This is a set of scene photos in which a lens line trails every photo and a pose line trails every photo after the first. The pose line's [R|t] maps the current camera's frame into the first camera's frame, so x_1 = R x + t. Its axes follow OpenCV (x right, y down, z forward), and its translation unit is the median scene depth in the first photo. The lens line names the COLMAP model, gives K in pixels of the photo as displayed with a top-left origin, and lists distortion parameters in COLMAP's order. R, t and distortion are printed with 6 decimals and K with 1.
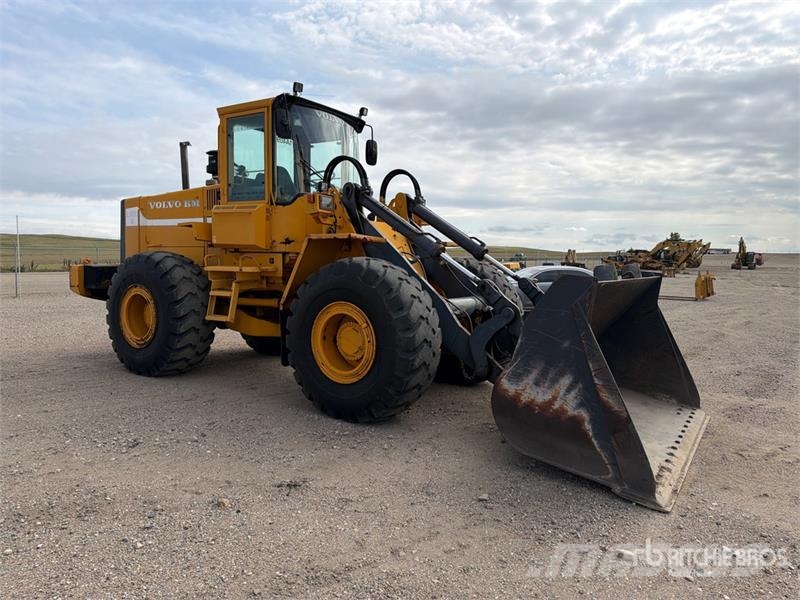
lens RADIAL K [[570.5, 0, 401.0], [0, 570.5, 288.1], [0, 0, 1]] dist [0.112630, -0.180408]
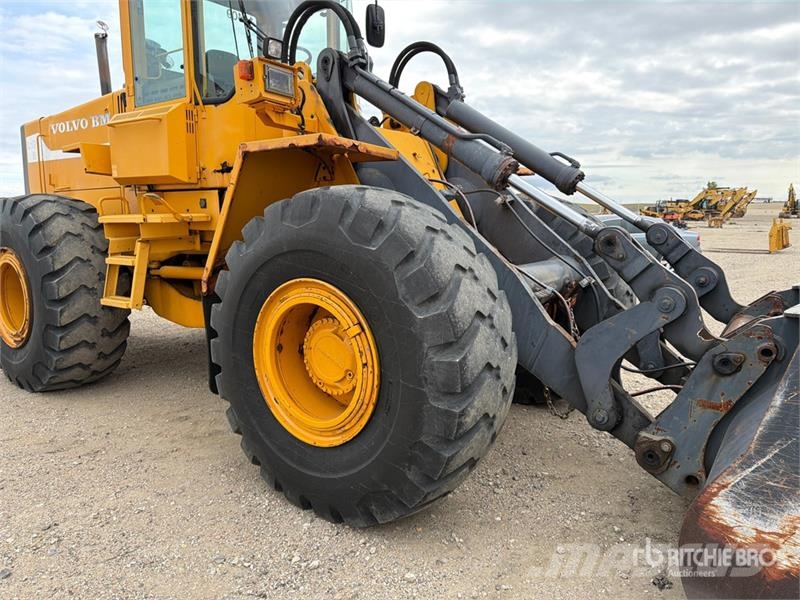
lens RADIAL K [[586.2, 0, 401.0], [0, 586.2, 266.8], [0, 0, 1]] dist [0.003524, -0.000216]
pose [[0.999508, -0.011392, -0.029239, -0.009458], [0.012509, 0.999187, 0.038337, -0.004074], [0.028778, -0.038684, 0.998837, 0.453127]]
